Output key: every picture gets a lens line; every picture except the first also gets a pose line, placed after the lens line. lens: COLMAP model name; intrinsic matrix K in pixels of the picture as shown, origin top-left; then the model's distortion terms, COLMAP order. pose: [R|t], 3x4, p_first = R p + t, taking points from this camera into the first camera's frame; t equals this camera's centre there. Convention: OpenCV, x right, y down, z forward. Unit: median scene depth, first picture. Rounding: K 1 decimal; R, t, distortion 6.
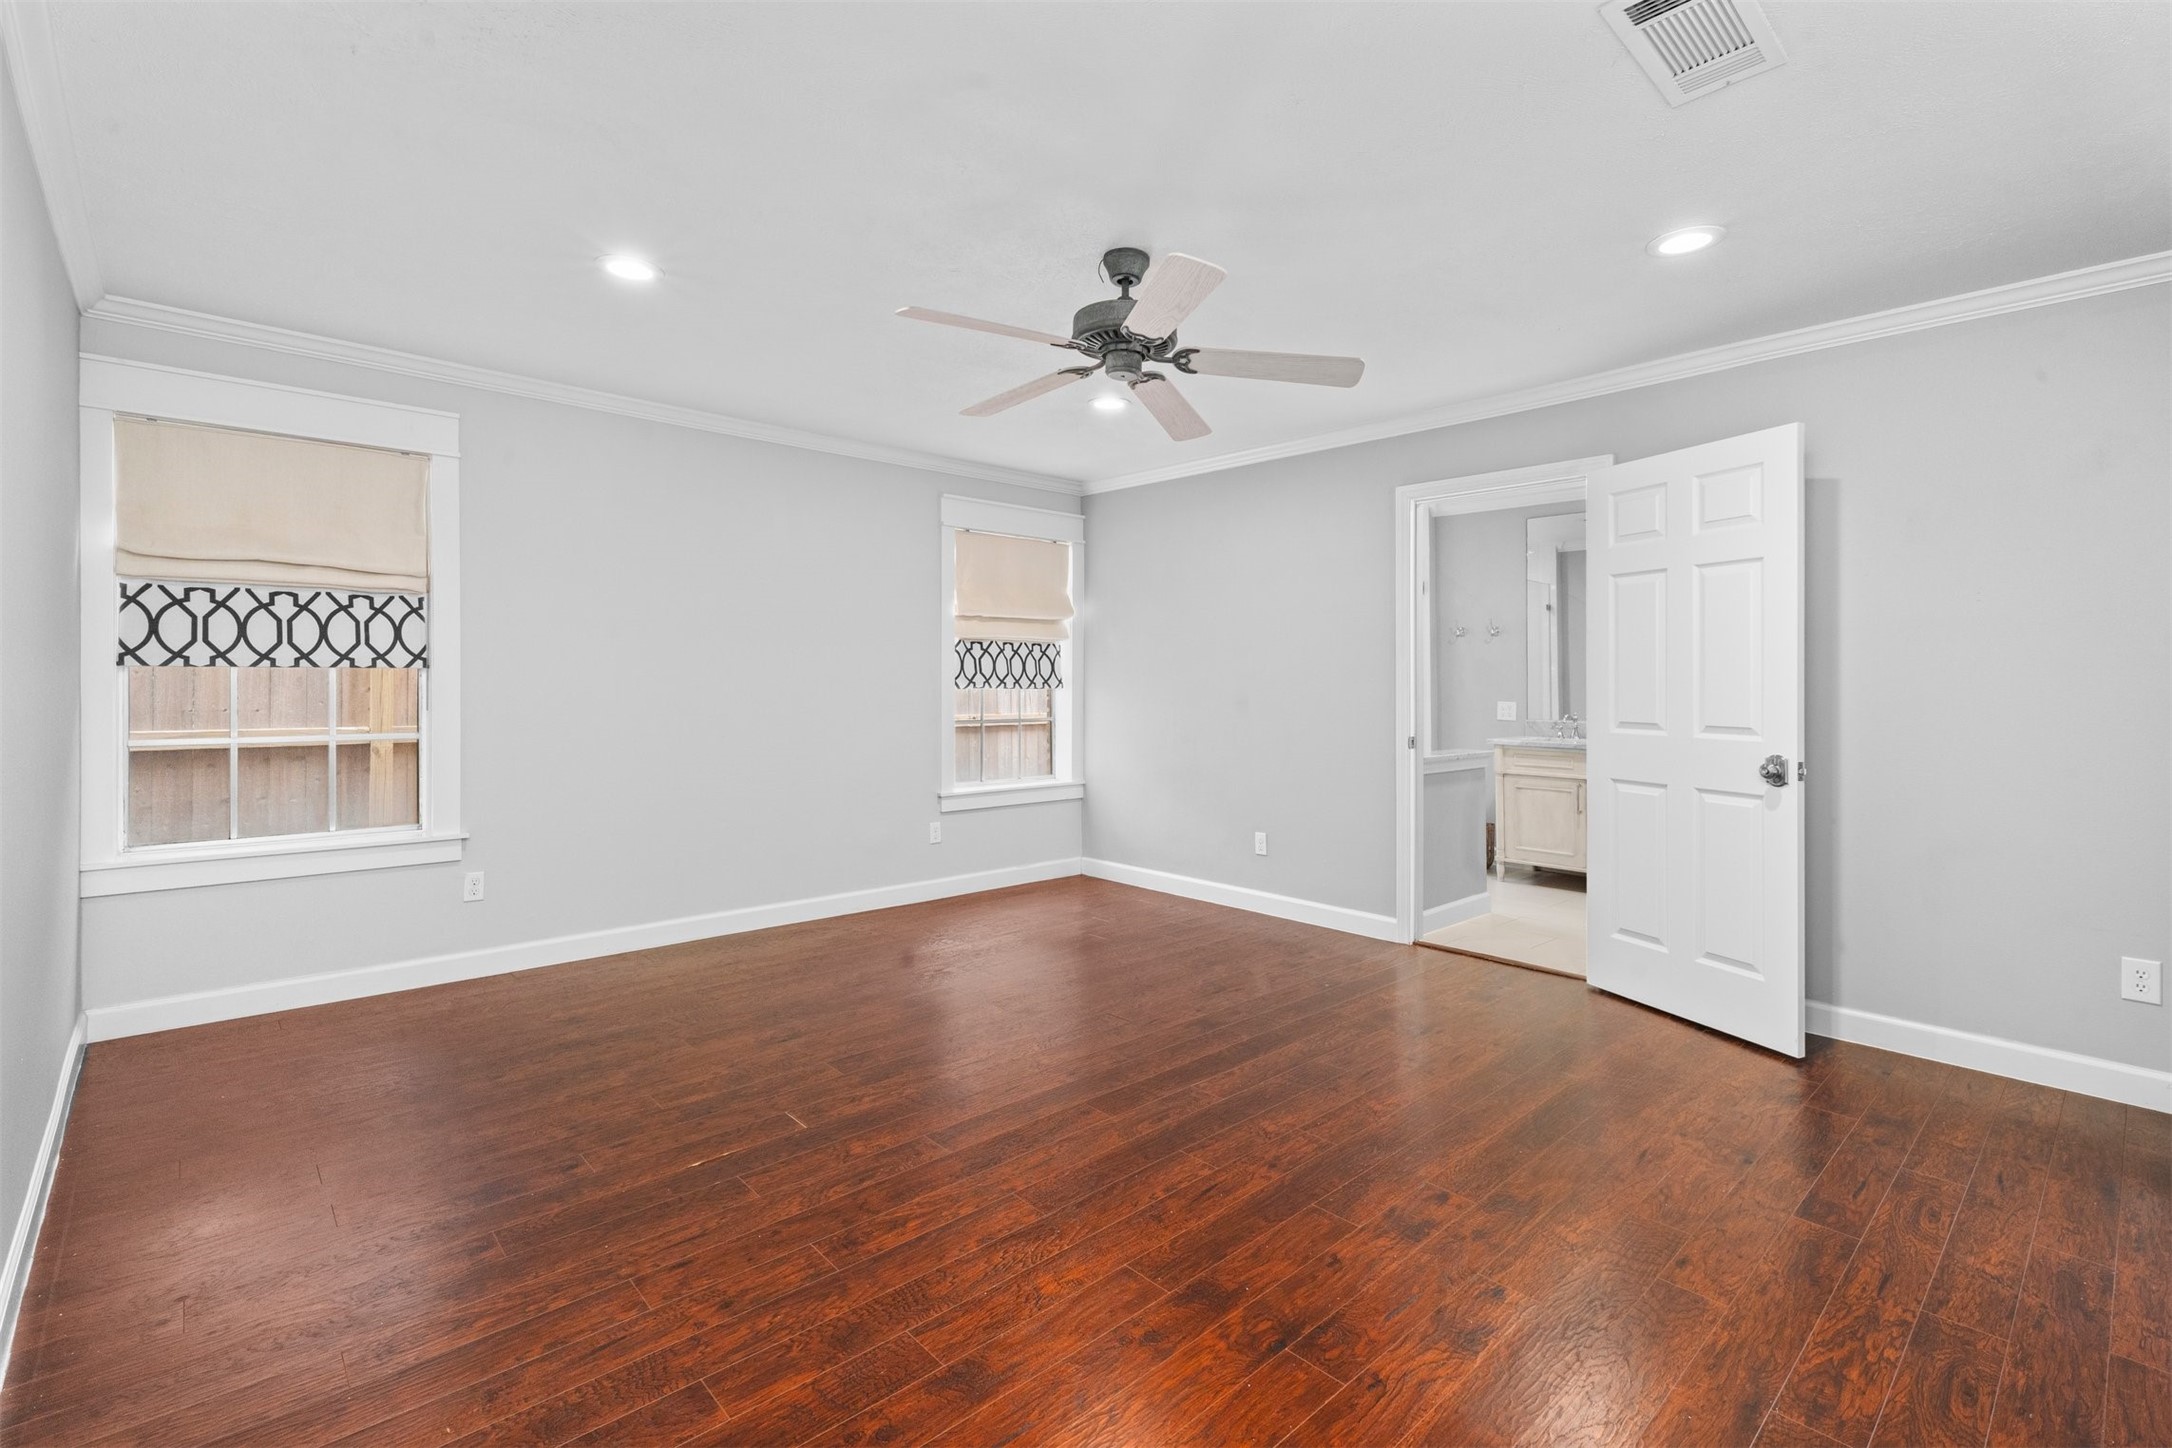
lens RADIAL K [[971.1, 0, 1082.6], [0, 971.1, 679.3], [0, 0, 1]] dist [0.001359, 0.000286]
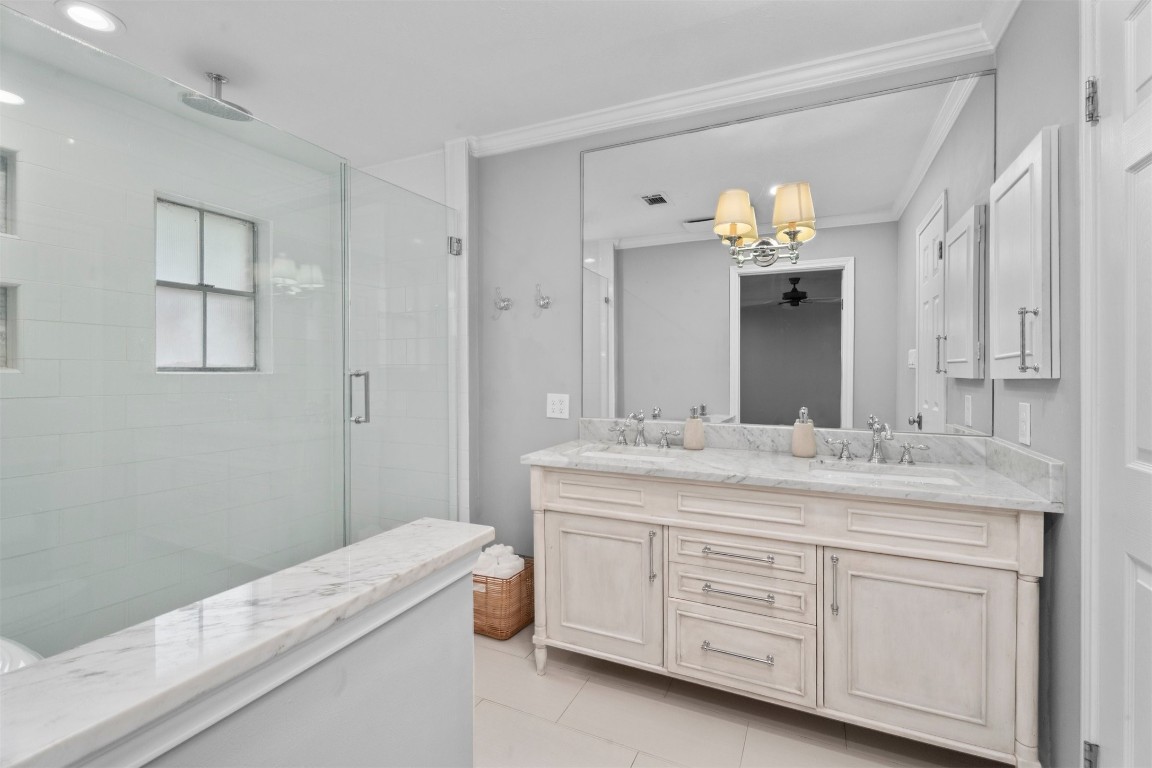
lens RADIAL K [[515.1, 0, 576.0], [0, 515.1, 377.0], [0, 0, 1]] dist [0.001359, 0.000286]
pose [[0.925153, -0.003978, 0.379573, 0.304275], [-0.000449, 0.999933, 0.011576, 0.004867], [-0.379593, -0.010880, 0.925089, 0.636569]]
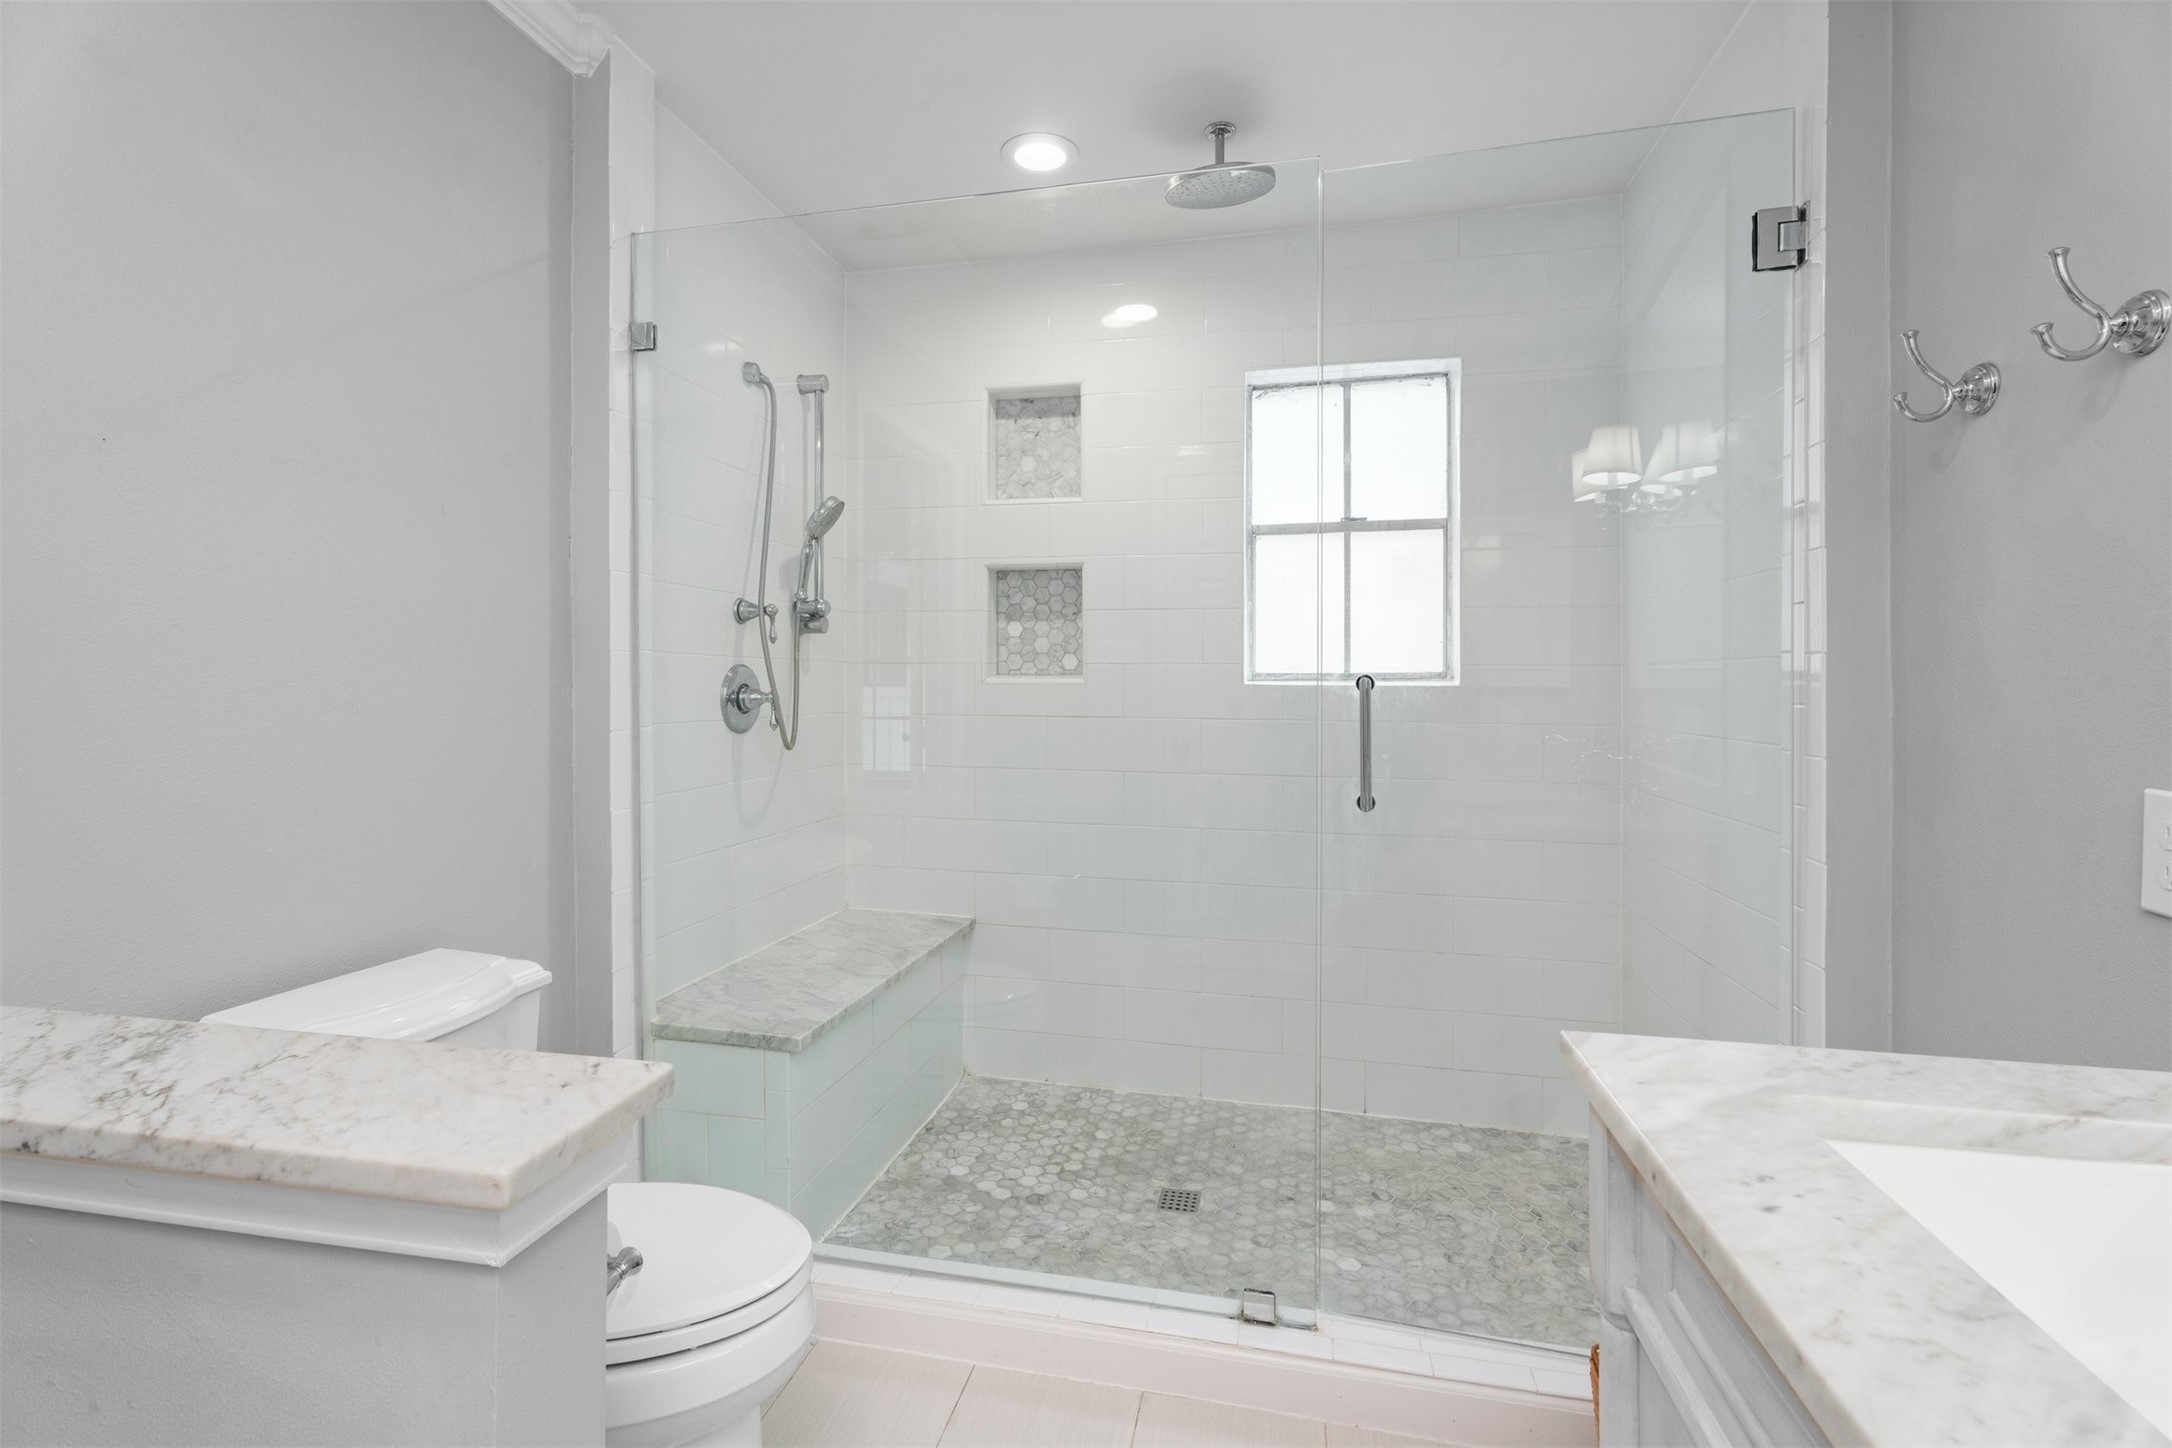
lens RADIAL K [[971.1, 0, 1084.7], [0, 971.1, 701.2], [0, 0, 1]] dist [0.001359, 0.000286]
pose [[0.577874, 0.014107, -0.816004, 0.466728], [0.001865, 0.999825, 0.018606, 0.006040], [0.816124, -0.012274, 0.577746, 0.802242]]
